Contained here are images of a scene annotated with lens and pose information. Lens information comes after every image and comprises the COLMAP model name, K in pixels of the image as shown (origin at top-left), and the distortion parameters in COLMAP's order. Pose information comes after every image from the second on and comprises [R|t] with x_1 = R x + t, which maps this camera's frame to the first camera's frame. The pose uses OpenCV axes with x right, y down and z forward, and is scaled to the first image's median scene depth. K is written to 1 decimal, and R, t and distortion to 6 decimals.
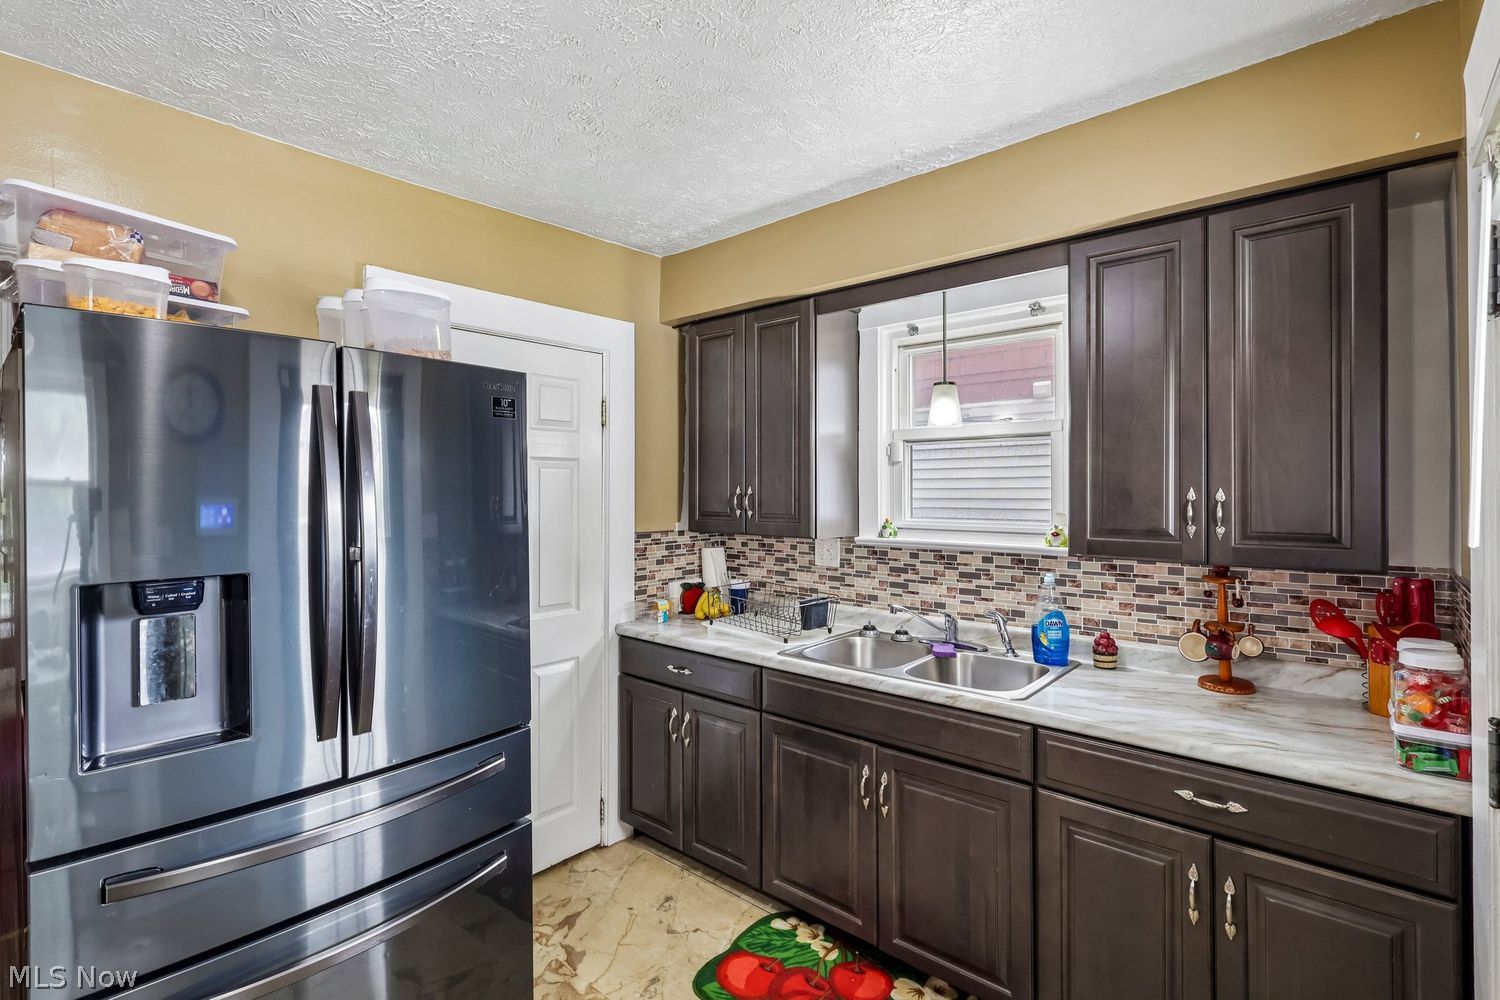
lens RADIAL K [[700.9, 0, 747.3], [0, 700.9, 491.3], [0, 0, 1]] dist [-0.000177, 0.003472]
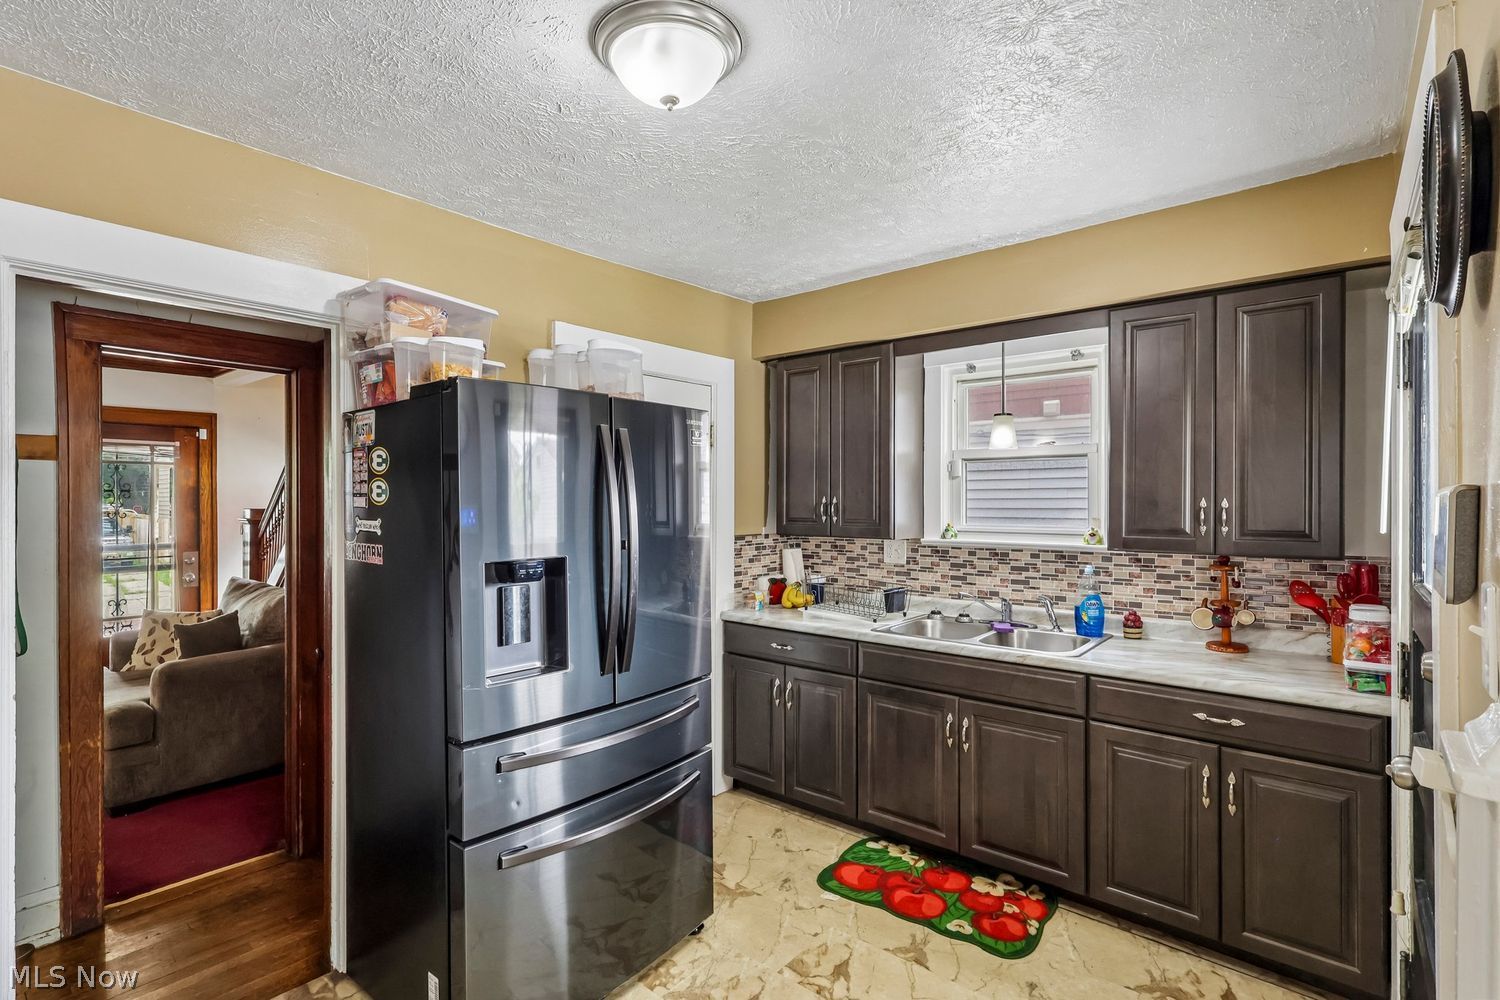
lens RADIAL K [[700.9, 0, 753.7], [0, 700.9, 507.1], [0, 0, 1]] dist [-0.000177, 0.003472]
pose [[0.999803, 0.000348, 0.019851, -0.215535], [-0.000508, 0.999968, 0.008039, 0.001795], [-0.019848, -0.008047, 0.999771, -0.276139]]
